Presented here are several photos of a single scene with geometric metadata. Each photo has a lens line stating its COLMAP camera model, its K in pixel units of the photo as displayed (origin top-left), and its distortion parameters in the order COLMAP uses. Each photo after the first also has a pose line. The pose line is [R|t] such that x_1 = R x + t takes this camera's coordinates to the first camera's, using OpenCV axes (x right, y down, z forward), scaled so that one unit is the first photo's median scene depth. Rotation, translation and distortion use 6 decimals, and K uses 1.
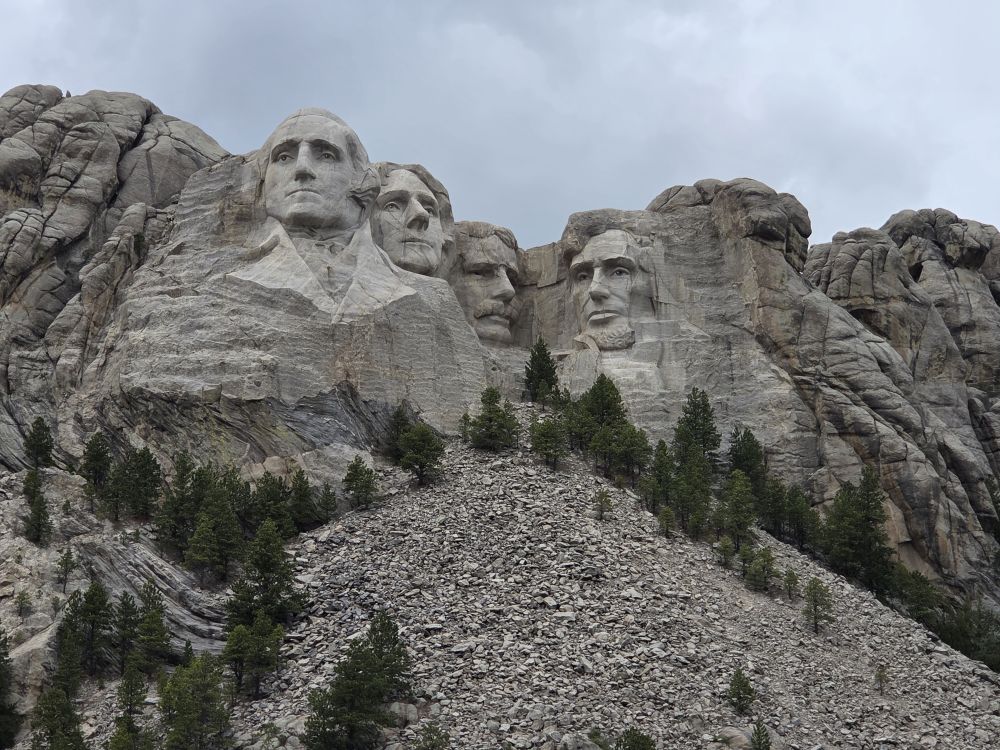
lens RADIAL K [[2592.6, 0, 500.0], [0, 2592.6, 375.0], [0, 0, 1]] dist [-0.962626, 18.440636]
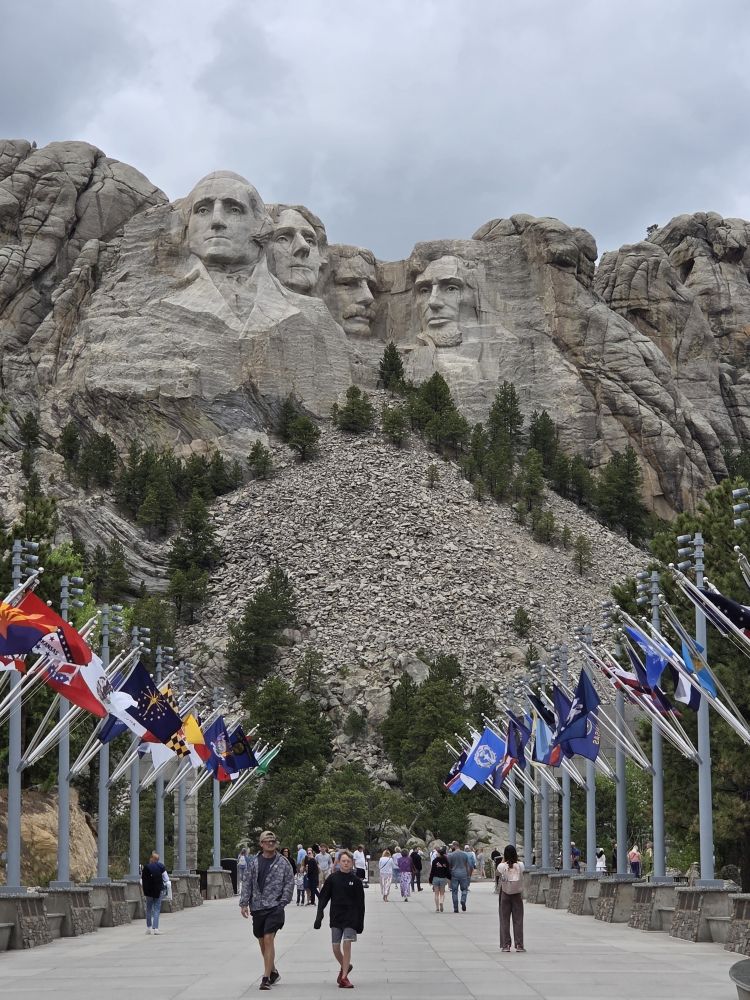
lens RADIAL K [[2592.6, 0, 424.7], [0, 2592.6, 497.7], [0, 0, 1]] dist [-0.962626, 18.440636]
pose [[0.999785, 0.006224, 0.019780, 0.006998], [-0.008503, 0.993062, 0.117288, -0.094819], [-0.018912, -0.117431, 0.992901, -0.363415]]
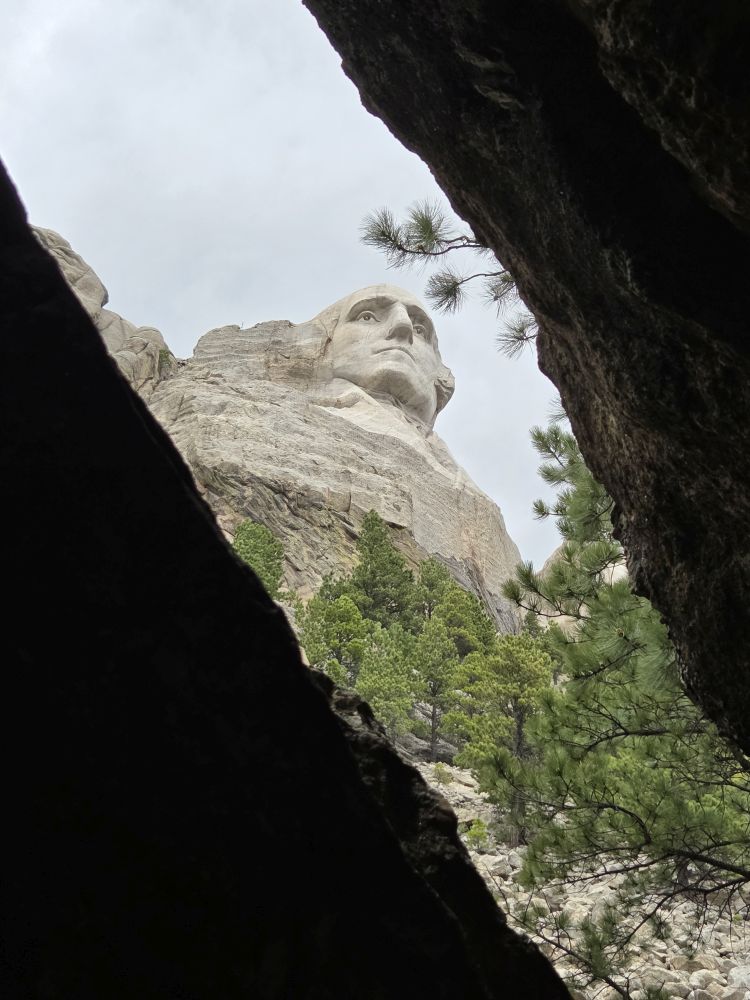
lens RADIAL K [[1600.1, 0, 375.0], [0, 1600.1, 500.0], [0, 0, 1]] dist [0.137583, -0.054167]
pose [[0.908868, 0.280847, 0.308357, -0.222181], [-0.147387, 0.907881, -0.392466, 0.164203], [-0.390174, 0.311252, 0.866537, 0.590972]]
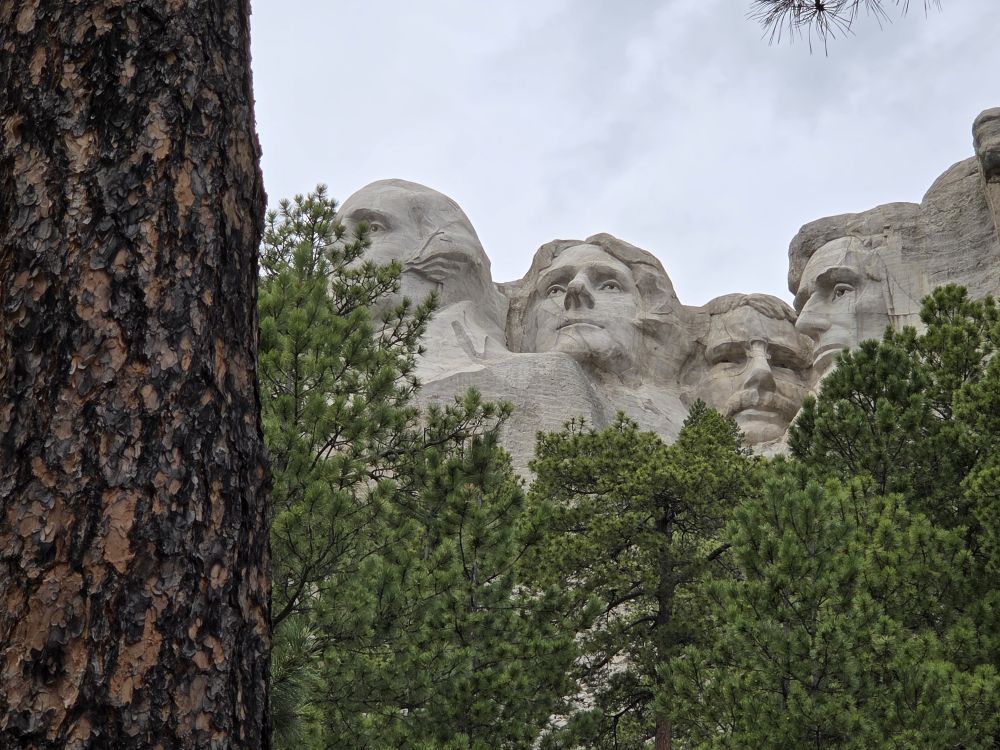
lens RADIAL K [[2681.3, 0, 500.0], [0, 2681.3, 375.0], [0, 0, 1]] dist [-0.639741, 12.952193]
pose [[0.788089, -0.263128, -0.556488, 0.389377], [0.121680, 0.952787, -0.278193, 0.179740], [0.603414, 0.151527, 0.782899, 0.419589]]
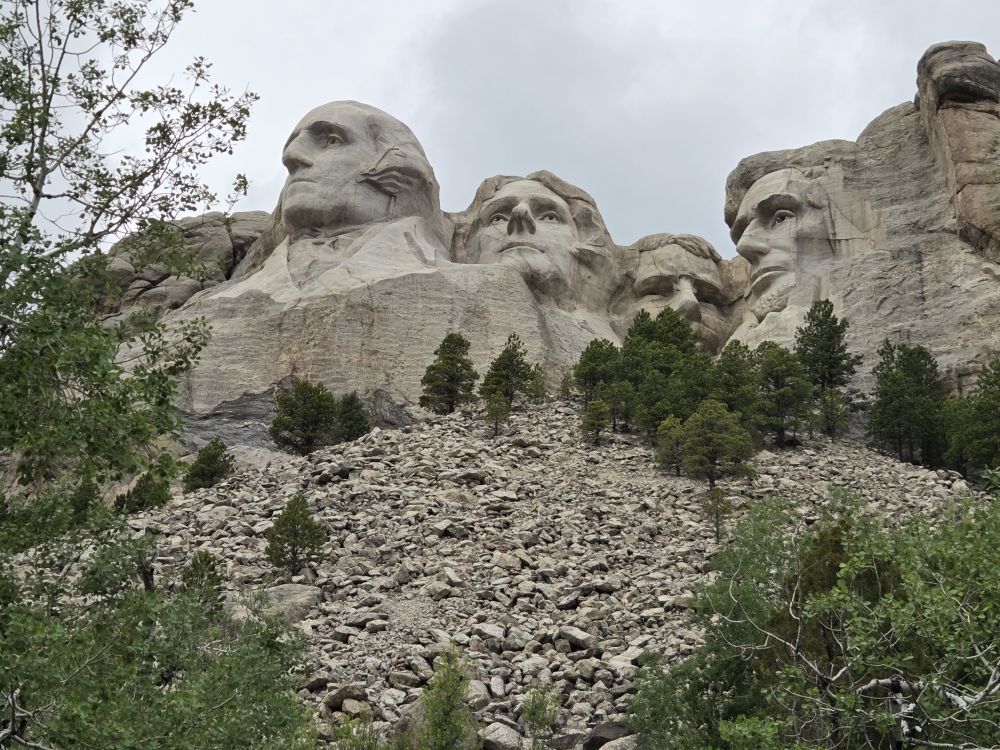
lens RADIAL K [[1844.1, 0, 500.0], [0, 1844.1, 375.0], [0, 0, 1]] dist [0.180087, -0.402682]
pose [[0.838092, -0.240171, -0.489815, 0.237576], [0.094521, 0.948223, -0.303213, 0.160355], [0.537277, 0.207823, 0.817400, 0.585312]]
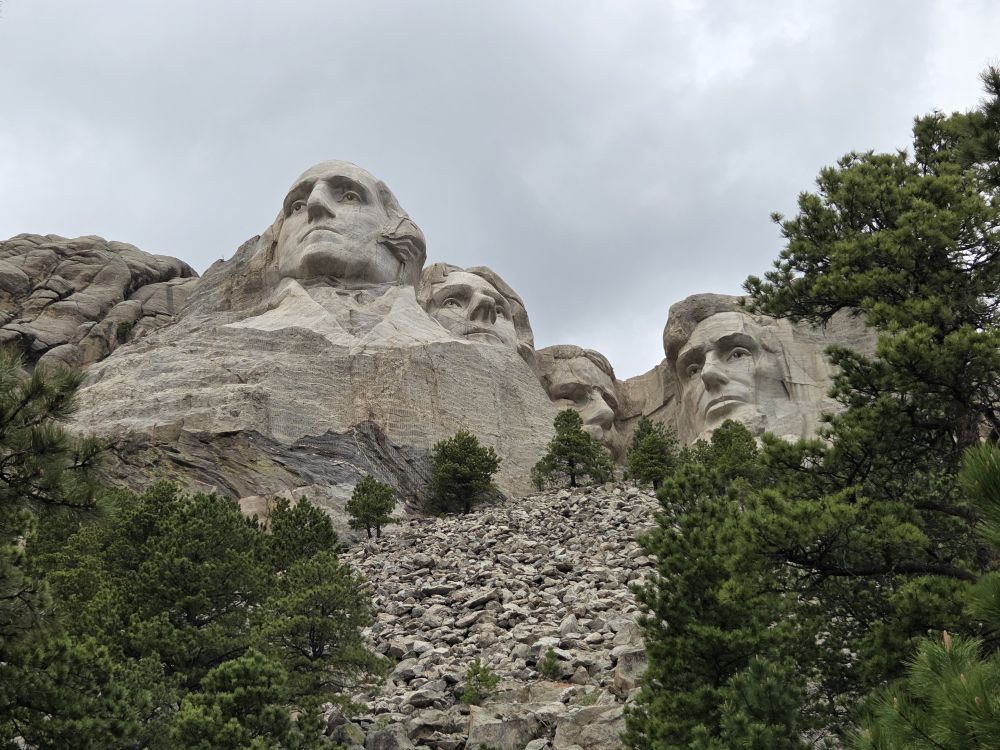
lens RADIAL K [[1600.1, 0, 476.3], [0, 1600.1, 375.5], [0, 0, 1]] dist [0.137583, -0.054167]
pose [[0.990200, -0.099558, -0.097939, 0.014952], [0.061531, 0.940560, -0.334007, 0.137101], [0.125371, 0.324707, 0.937469, 0.560339]]
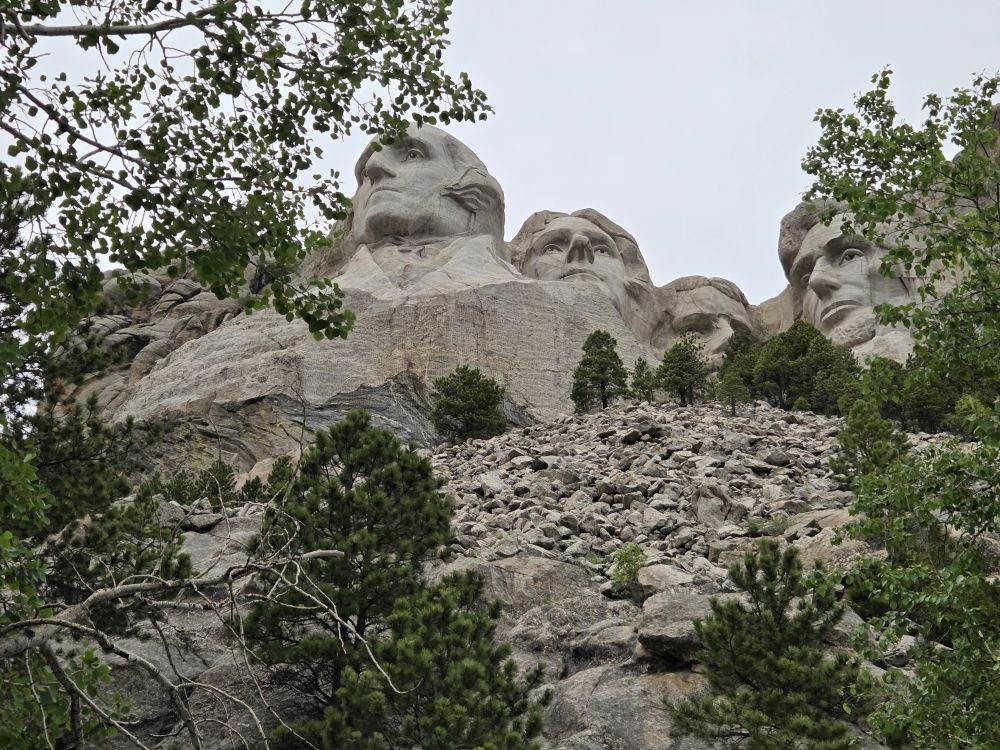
lens RADIAL K [[1488.6, 0, 507.9], [0, 1488.6, 355.7], [0, 0, 1]] dist [0.149181, -0.023023]
pose [[0.919990, -0.228595, -0.318375, 0.093001], [0.103830, 0.925425, -0.364427, 0.144288], [0.377939, 0.302212, 0.875117, 0.632151]]
